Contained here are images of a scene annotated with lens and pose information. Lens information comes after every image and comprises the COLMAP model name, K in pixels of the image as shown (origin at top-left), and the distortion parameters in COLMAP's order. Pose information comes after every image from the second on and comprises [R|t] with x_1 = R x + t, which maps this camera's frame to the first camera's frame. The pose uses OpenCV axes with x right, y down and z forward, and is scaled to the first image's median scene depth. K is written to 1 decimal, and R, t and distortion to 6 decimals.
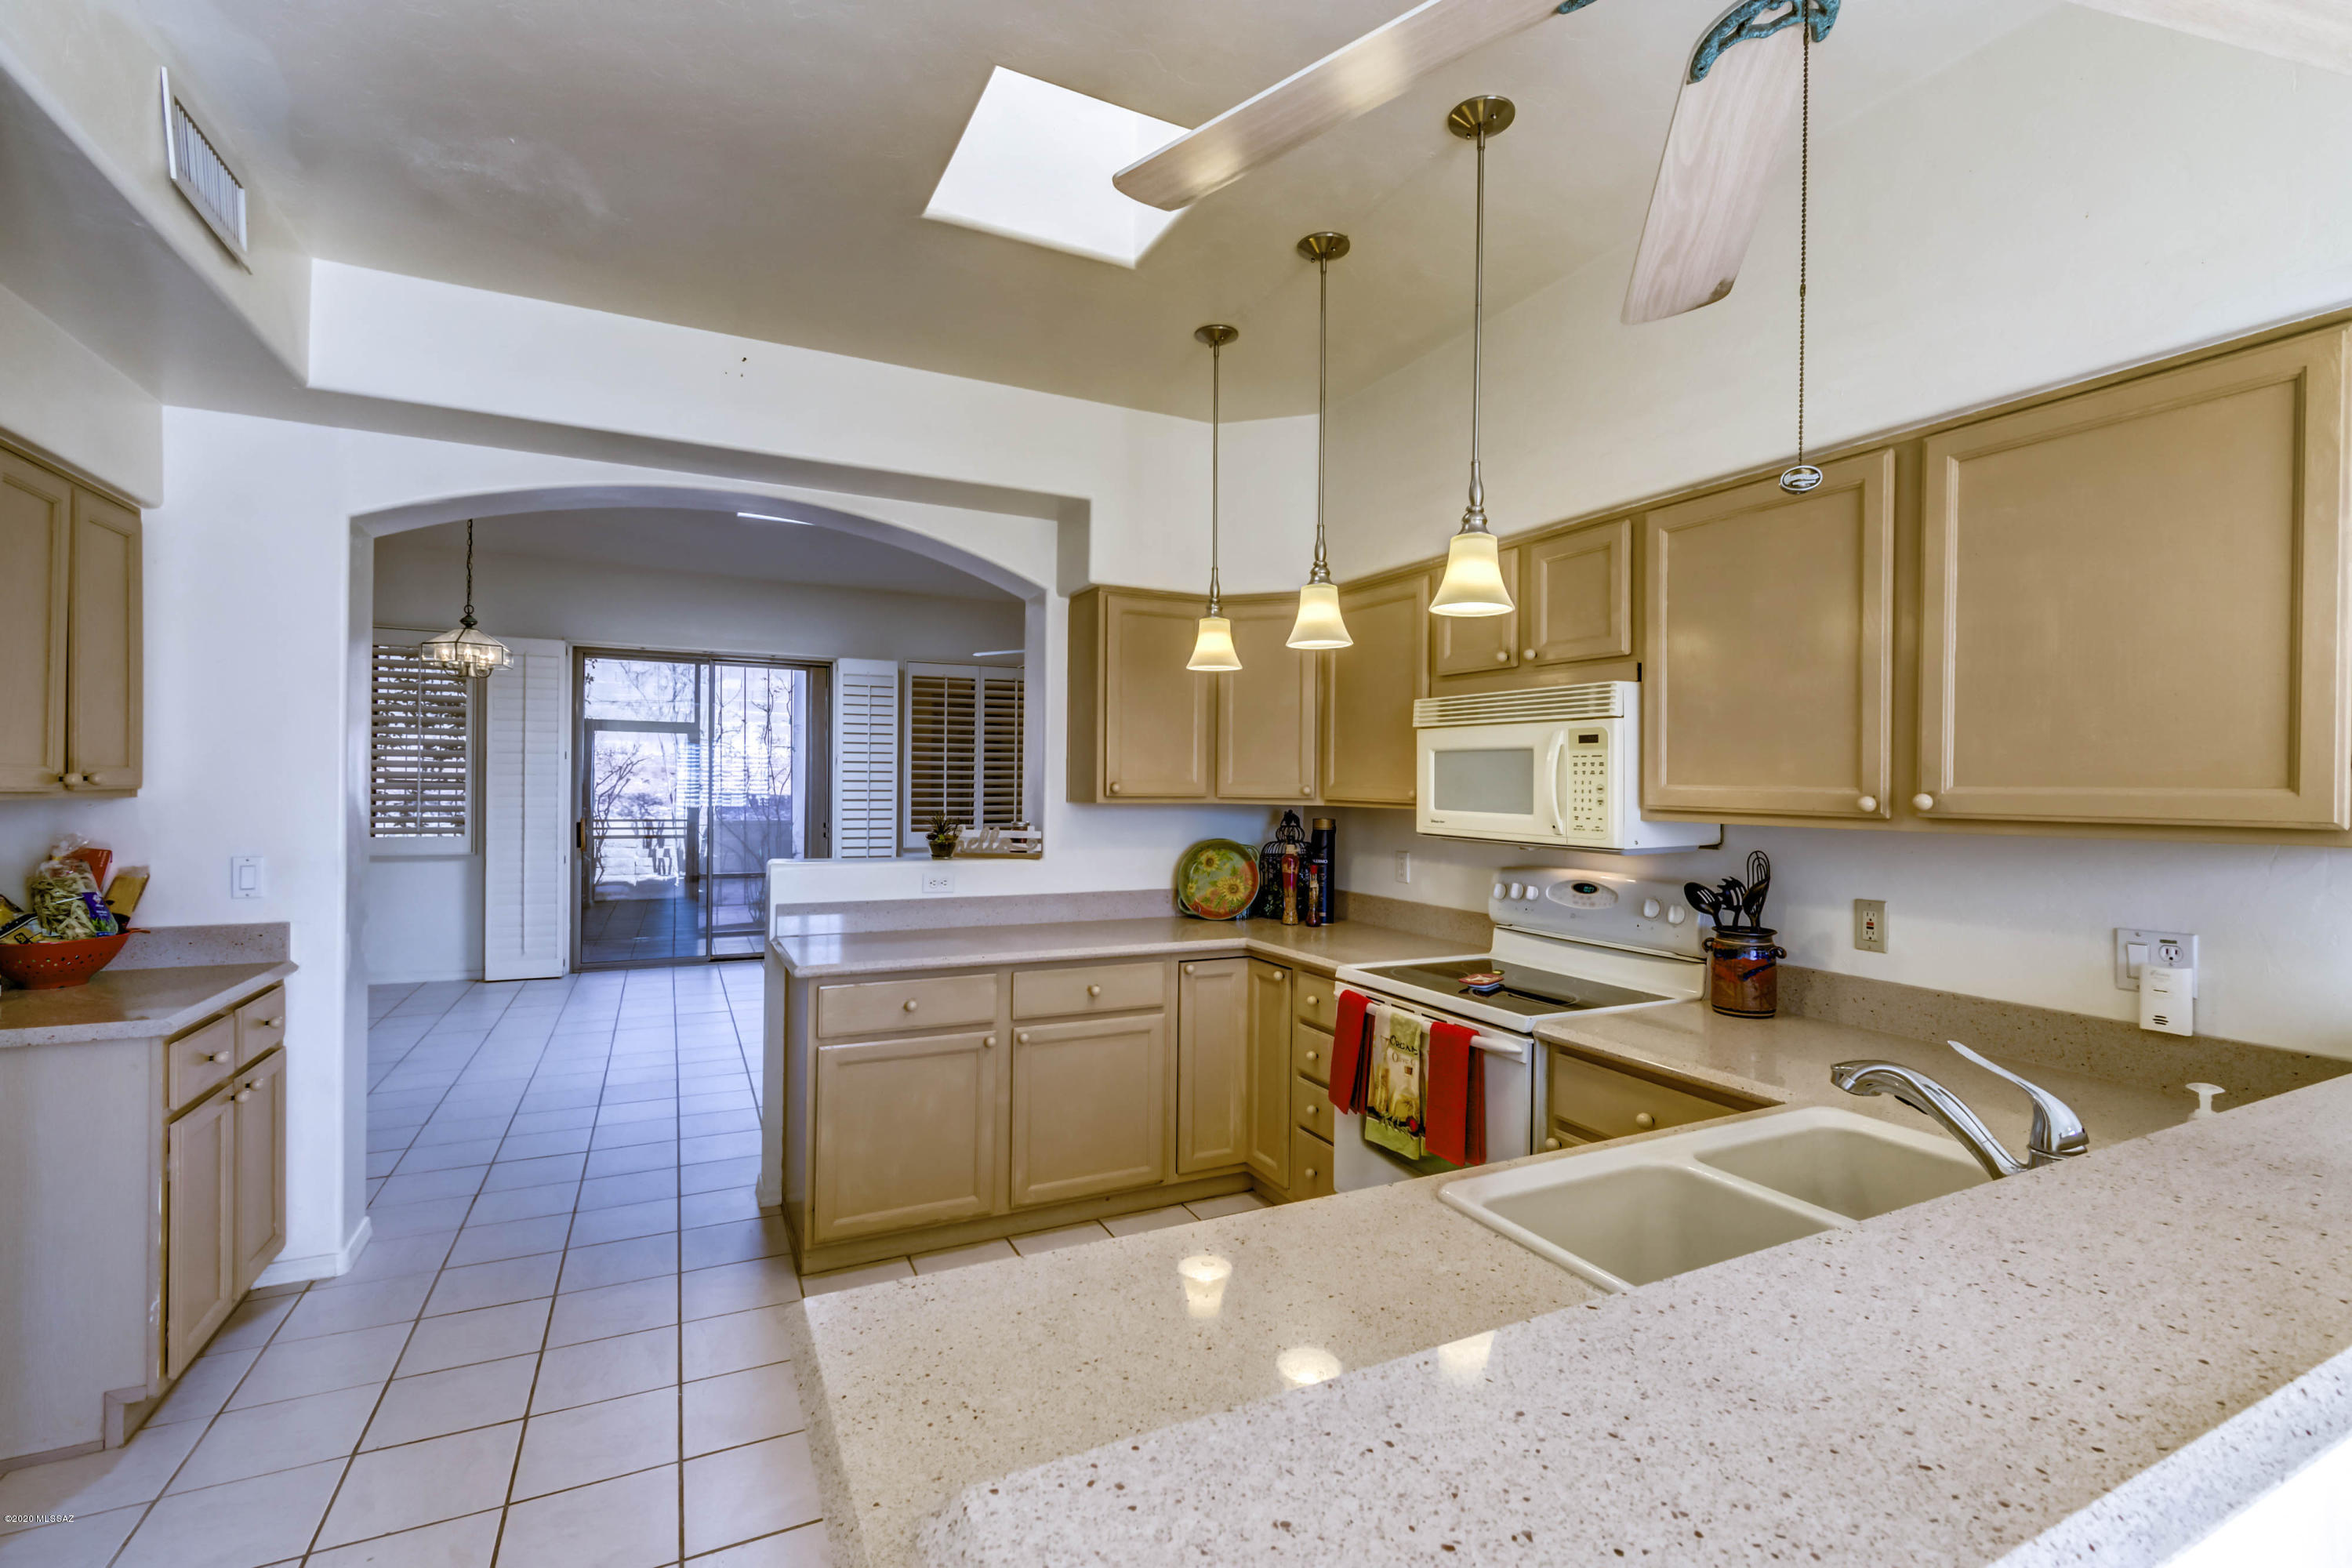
lens RADIAL K [[1039.7, 0, 1200.4], [0, 1039.7, 786.6], [0, 0, 1]] dist [0.003107, 0.000043]
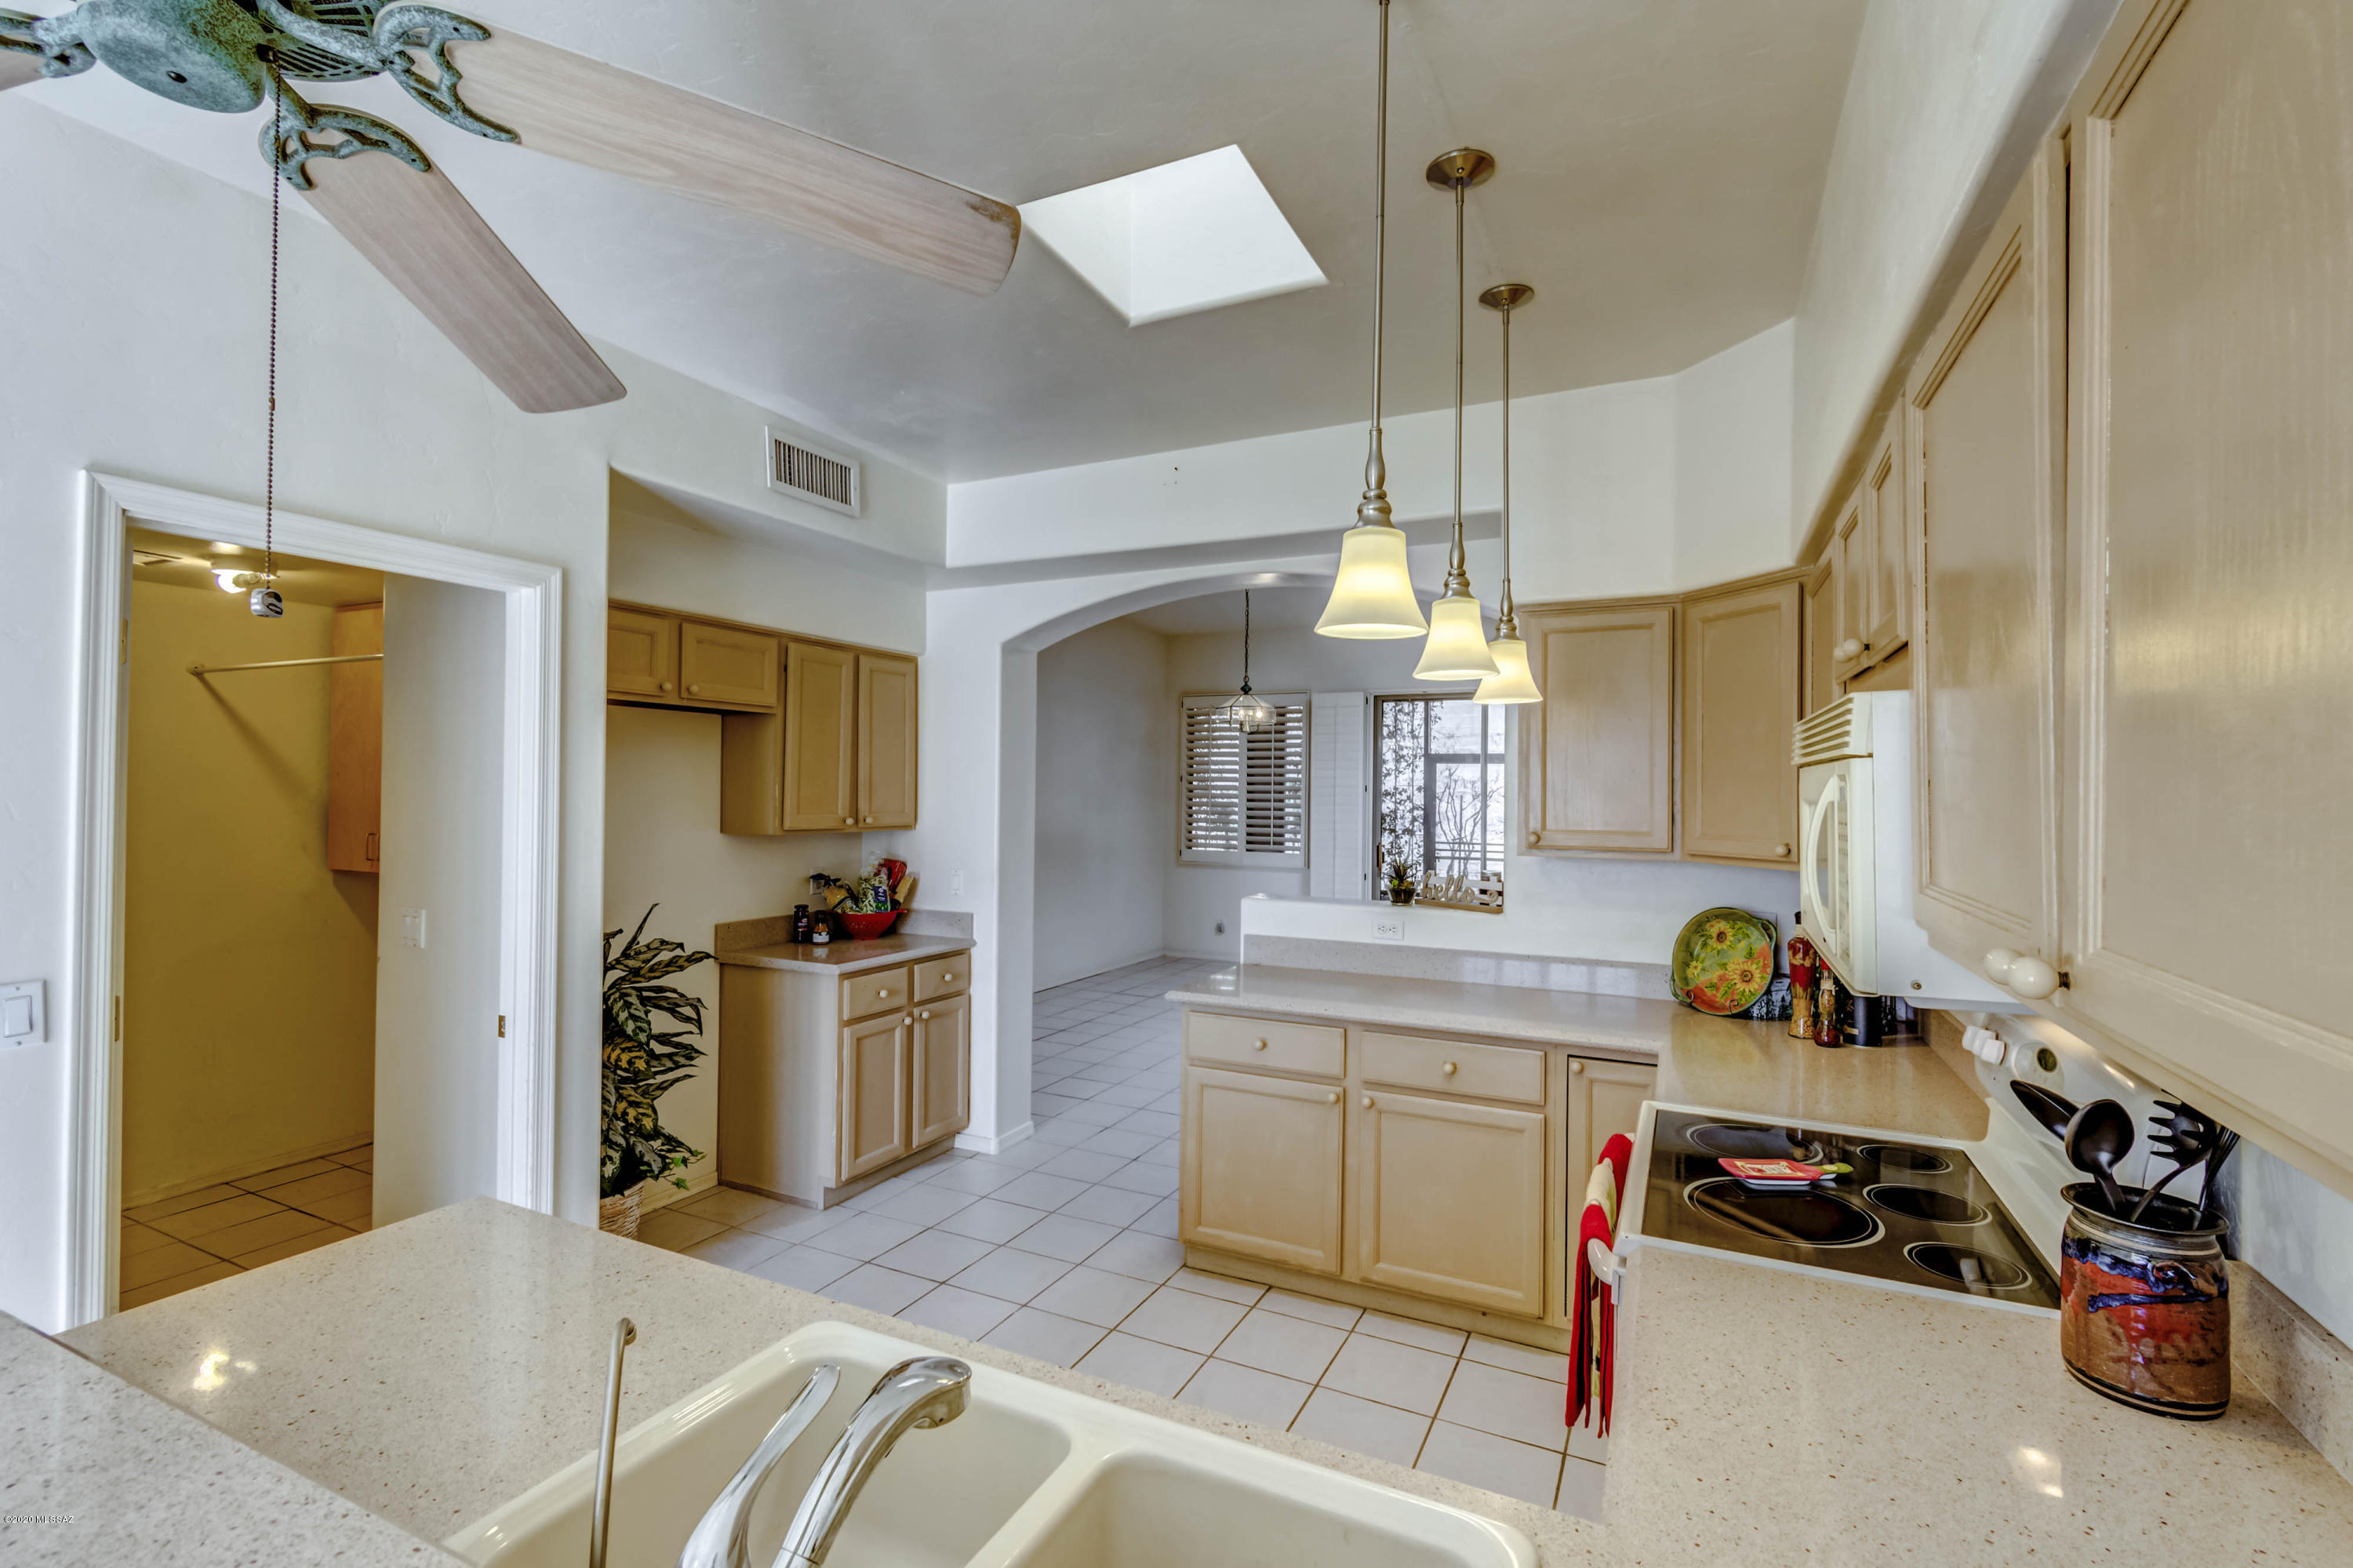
lens RADIAL K [[1040.2, 0, 1192.2], [0, 1040.2, 783.6], [0, 0, 1]] dist [0.003107, 0.000043]
pose [[0.607432, -0.011513, -0.794288, 0.453532], [-0.004999, 0.999820, -0.018315, -0.028298], [0.794356, 0.015096, 0.607265, 0.269505]]
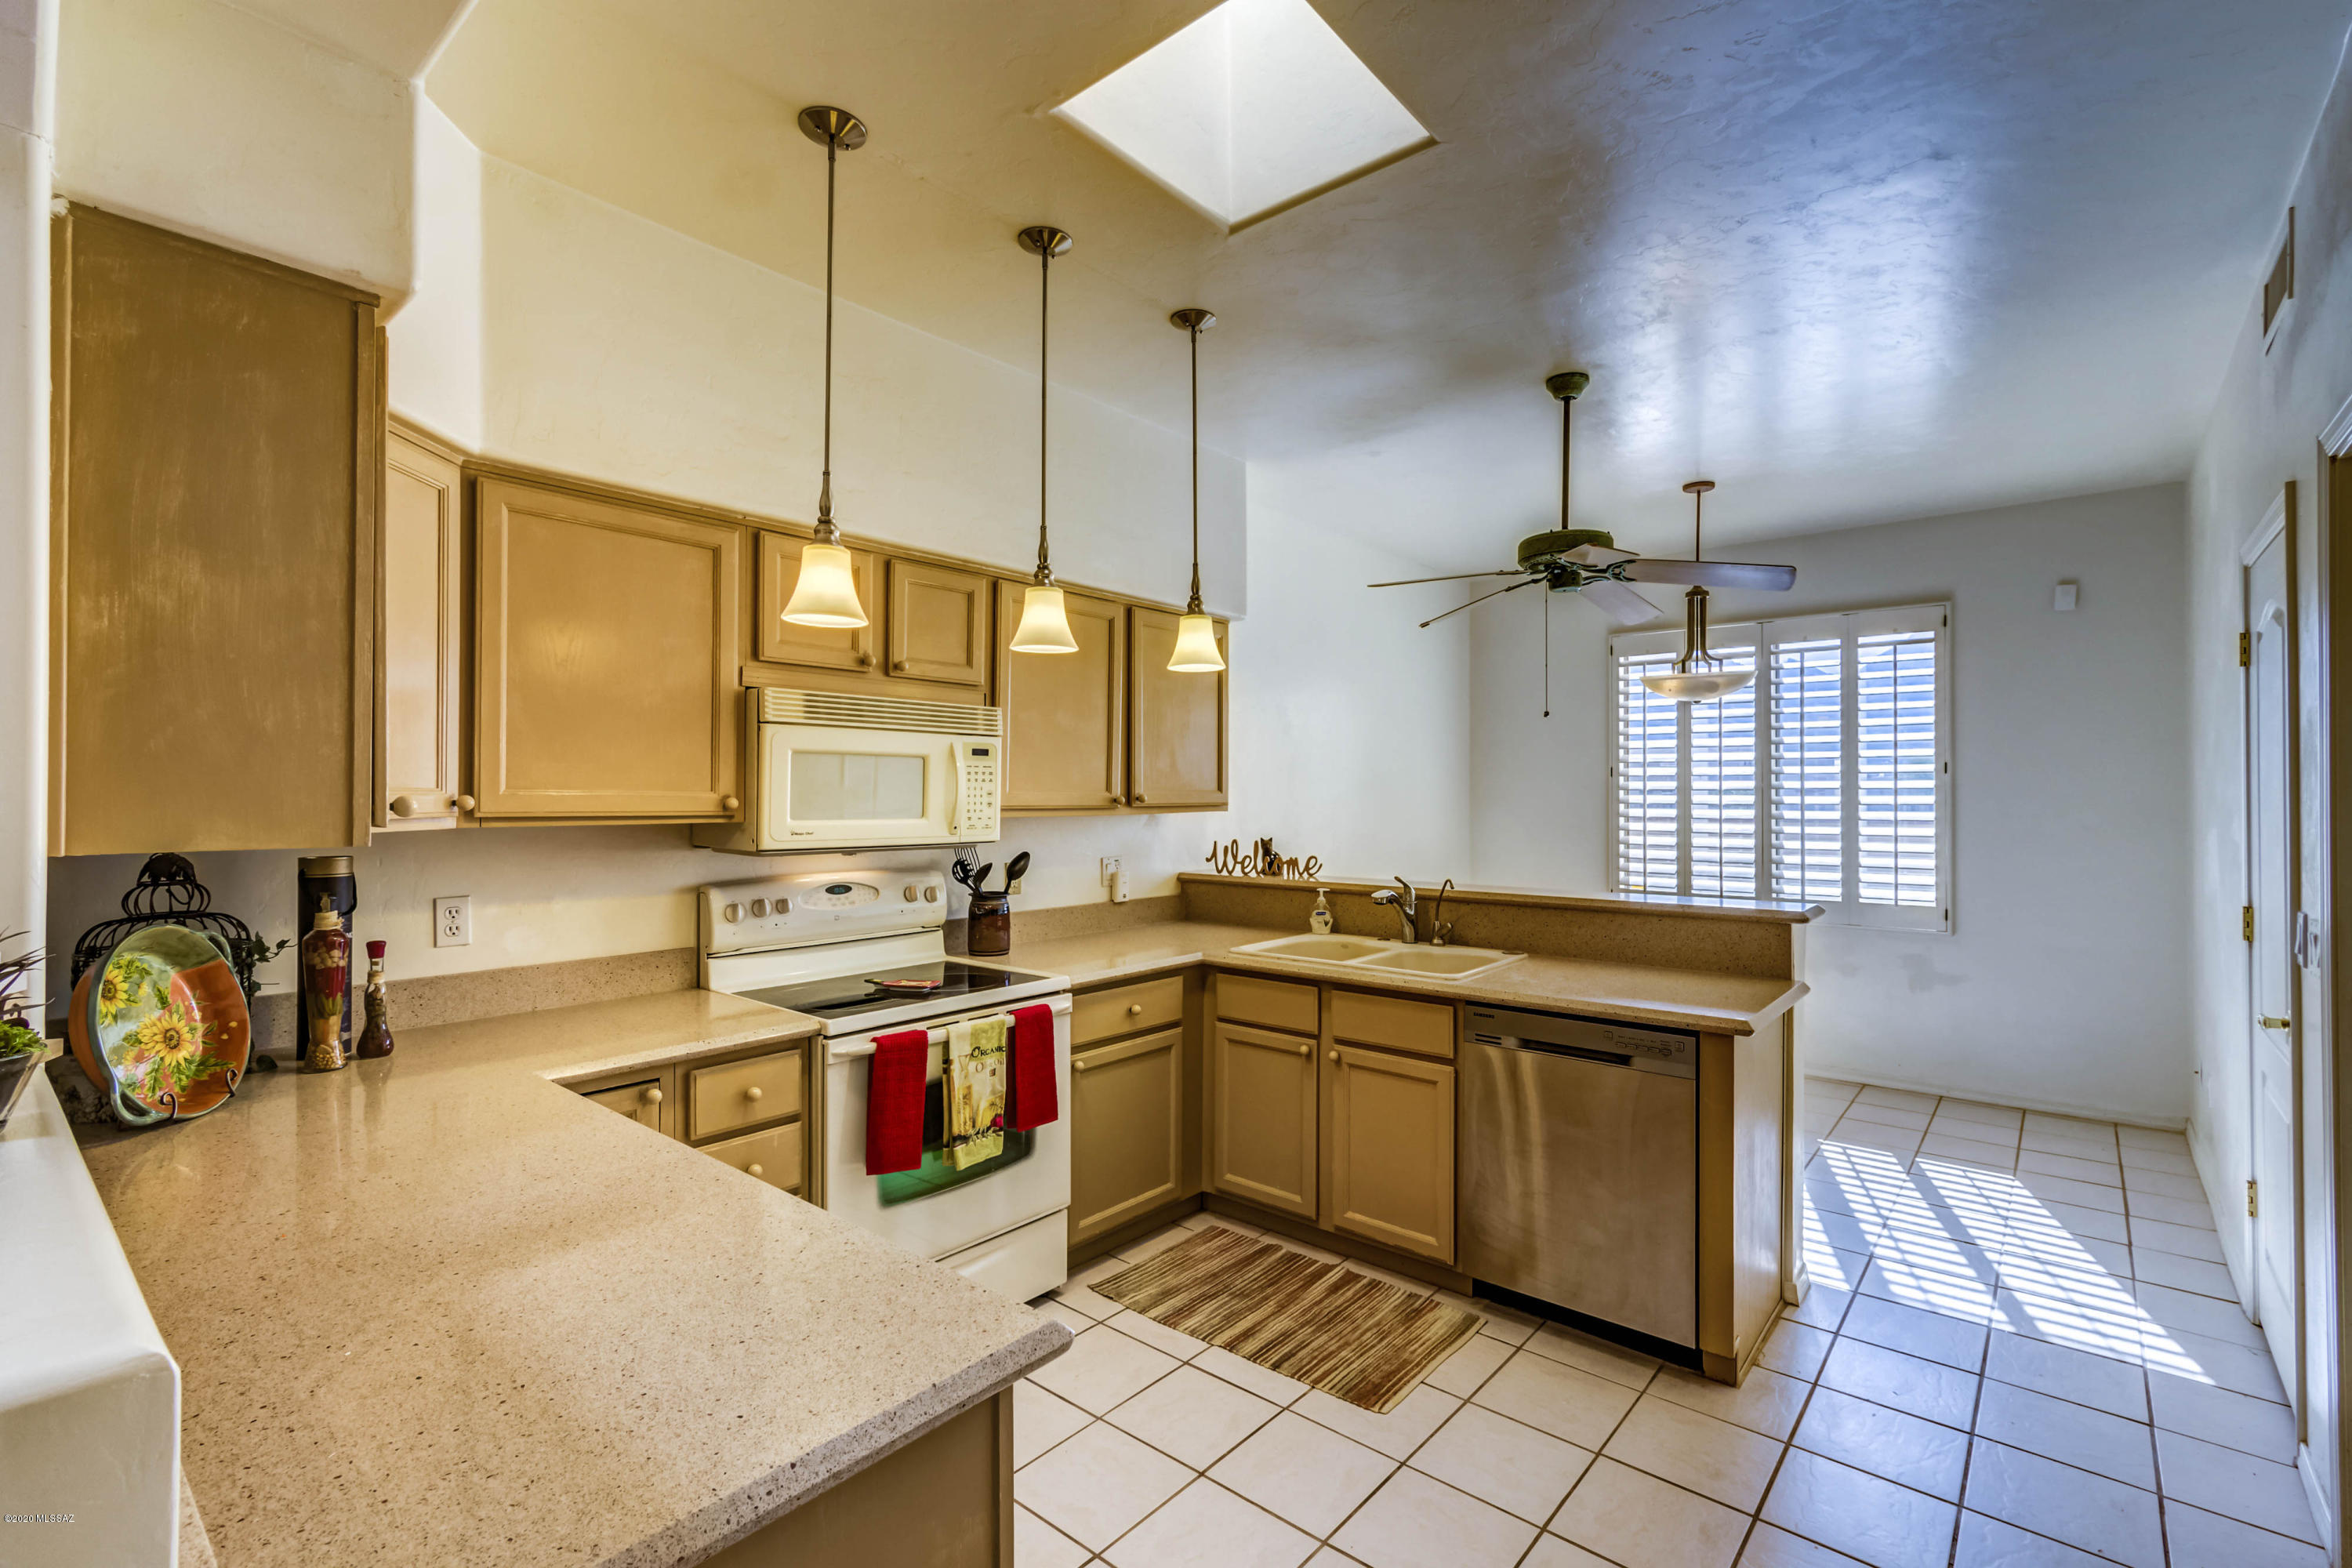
lens RADIAL K [[1039.7, 0, 1191.4], [0, 1039.7, 782.4], [0, 0, 1]] dist [0.003107, 0.000043]
pose [[-0.397768, -0.003429, 0.917479, -0.613638], [-0.006800, 0.999977, 0.000790, -0.010120], [-0.917461, -0.005925, -0.397782, 0.930062]]
